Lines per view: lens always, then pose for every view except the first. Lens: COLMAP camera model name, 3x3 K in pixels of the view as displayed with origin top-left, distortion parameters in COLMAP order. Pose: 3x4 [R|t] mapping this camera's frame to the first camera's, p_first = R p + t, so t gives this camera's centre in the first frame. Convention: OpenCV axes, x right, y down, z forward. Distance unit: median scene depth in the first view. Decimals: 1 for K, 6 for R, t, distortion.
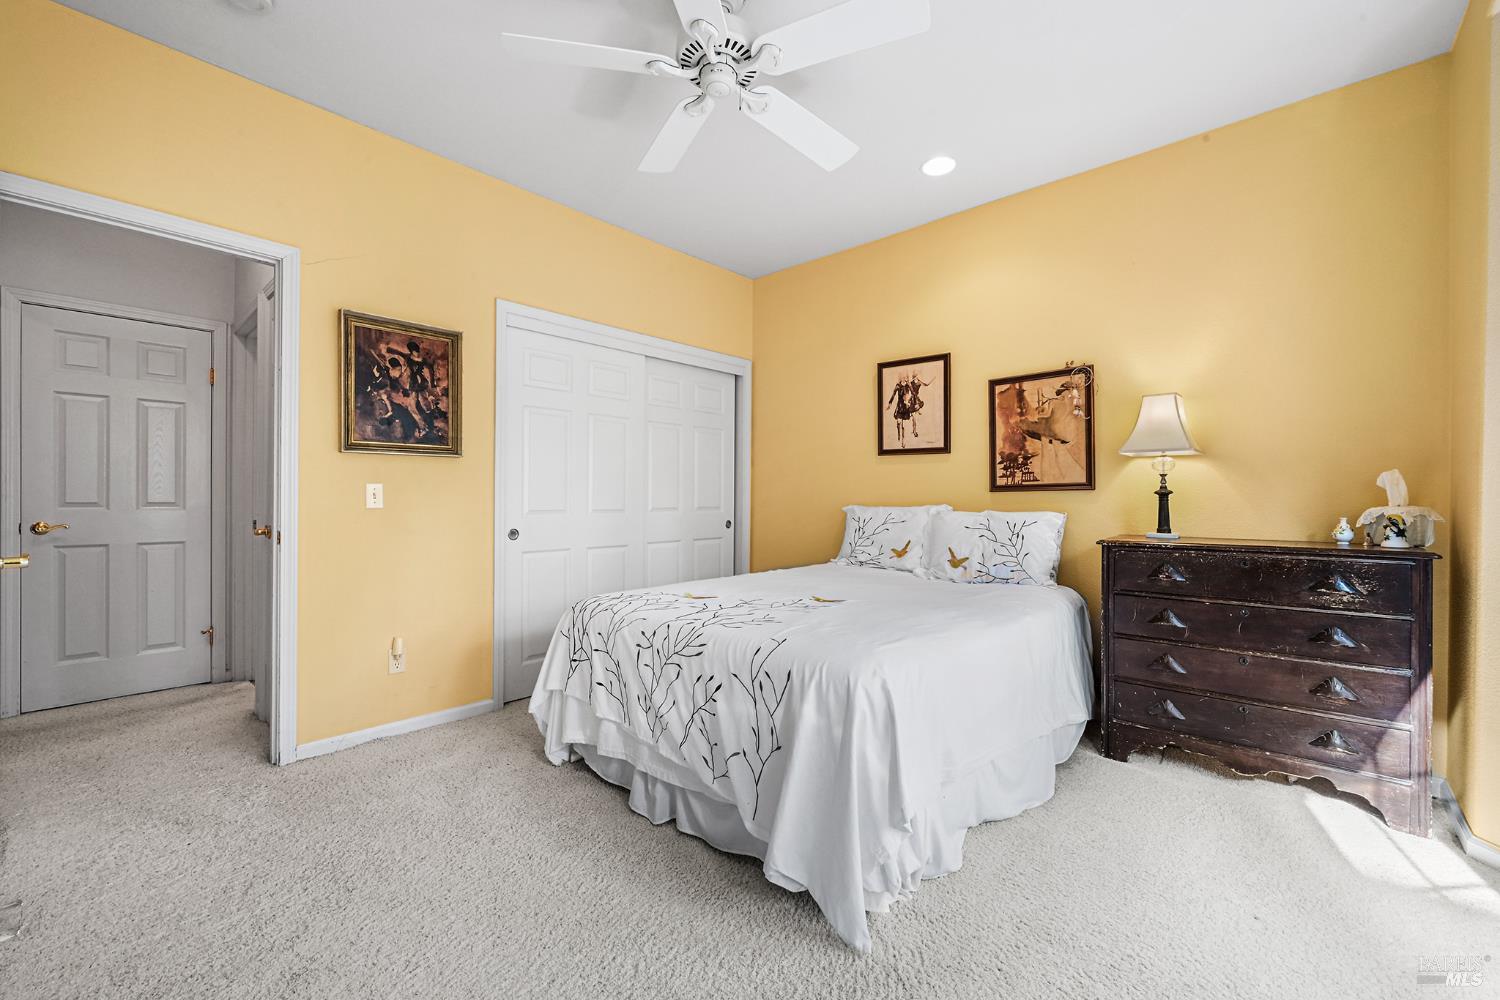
lens RADIAL K [[598.1, 0, 744.0], [0, 598.1, 502.3], [0, 0, 1]] dist [-0.003029, 0.000013]
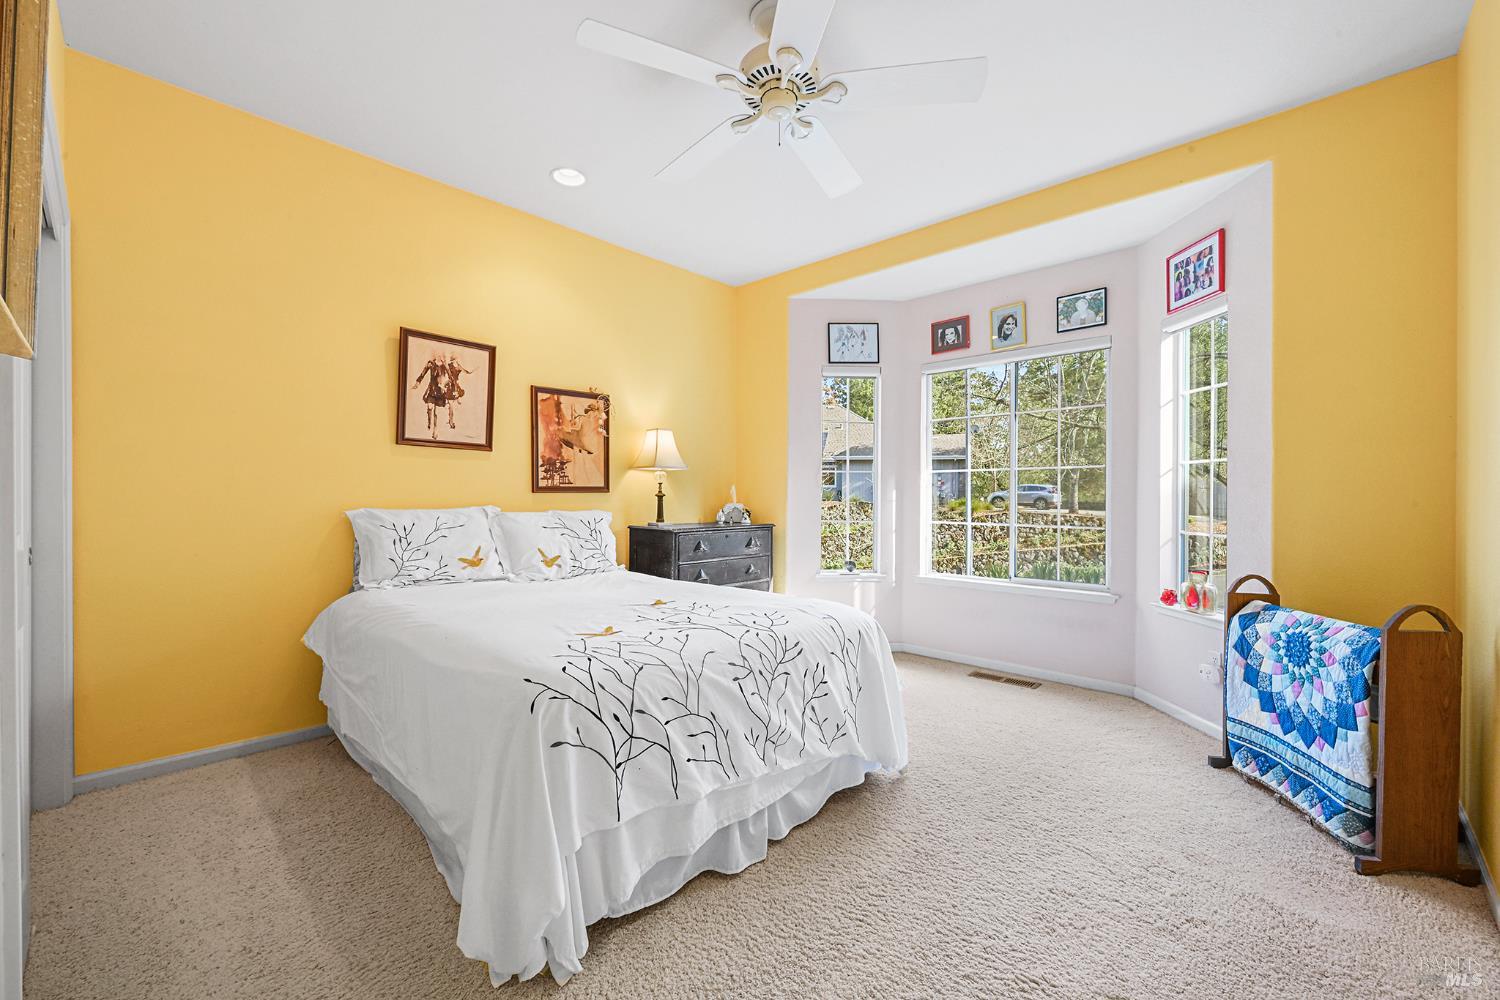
lens RADIAL K [[616.7, 0, 747.9], [0, 616.7, 497.2], [0, 0, 1]] dist [0.002761, 0.000959]
pose [[0.012636, -0.006034, 0.999902, -0.687002], [-0.003231, 0.999976, 0.006075, -0.017850], [-0.999915, -0.003307, 0.012616, 0.630156]]
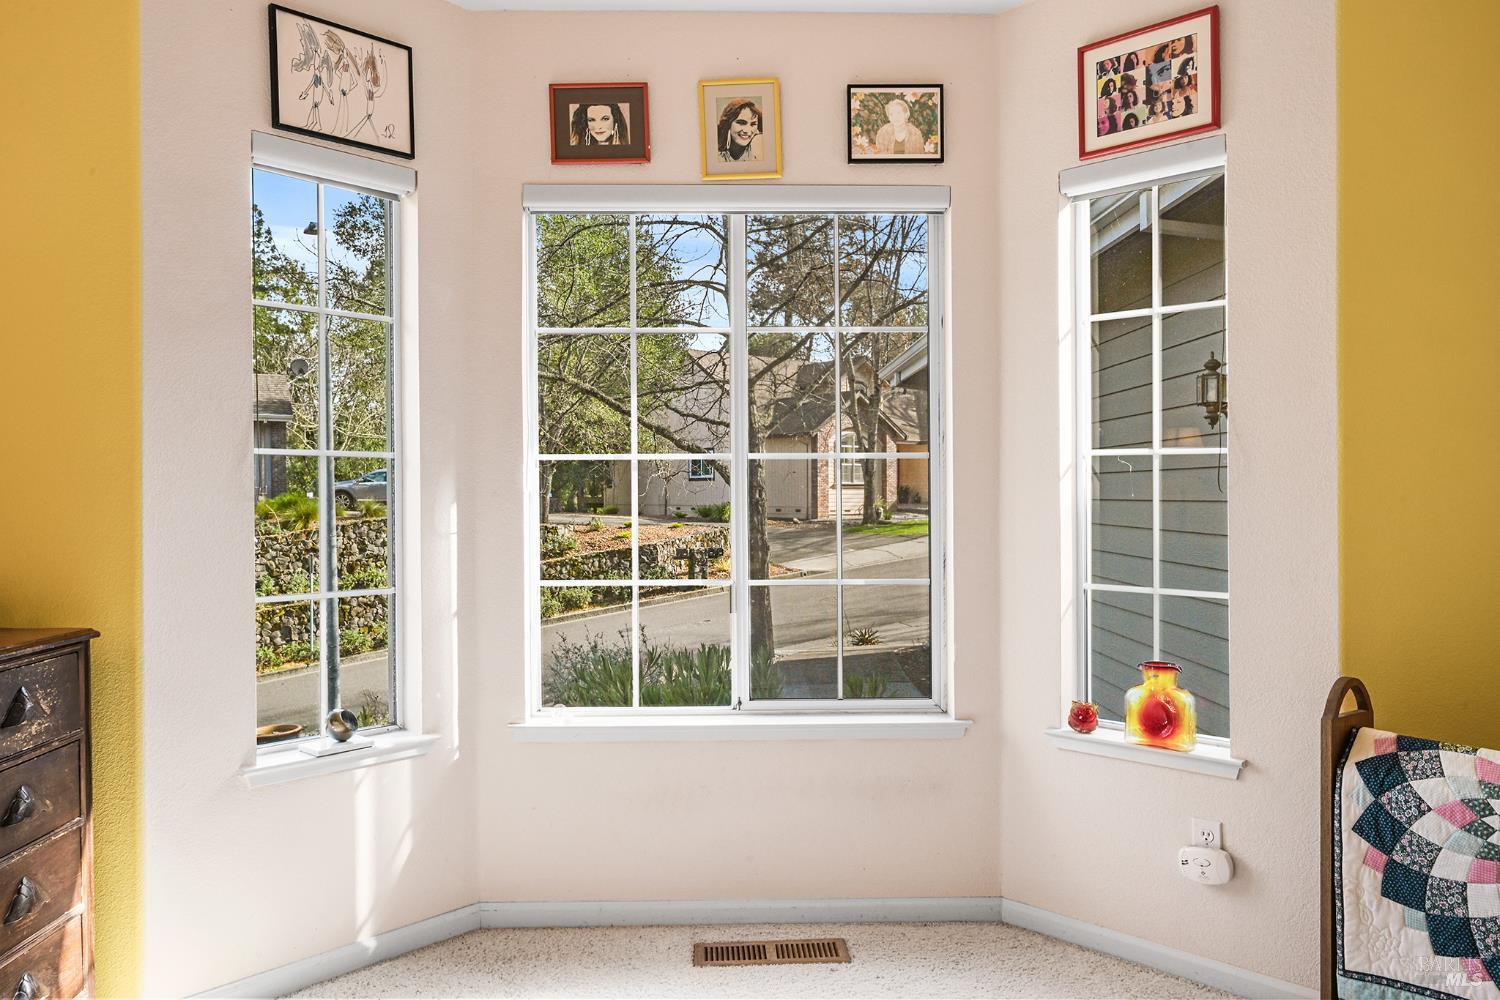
lens RADIAL K [[1055.6, 0, 743.8], [0, 1055.6, 490.0], [0, 0, 1]] dist [-0.003615, 0.002591]
pose [[-0.697931, -0.004681, 0.716150, -0.377665], [0.001057, 0.999971, 0.007567, -0.032648], [-0.716165, 0.006038, -0.697905, 0.702658]]
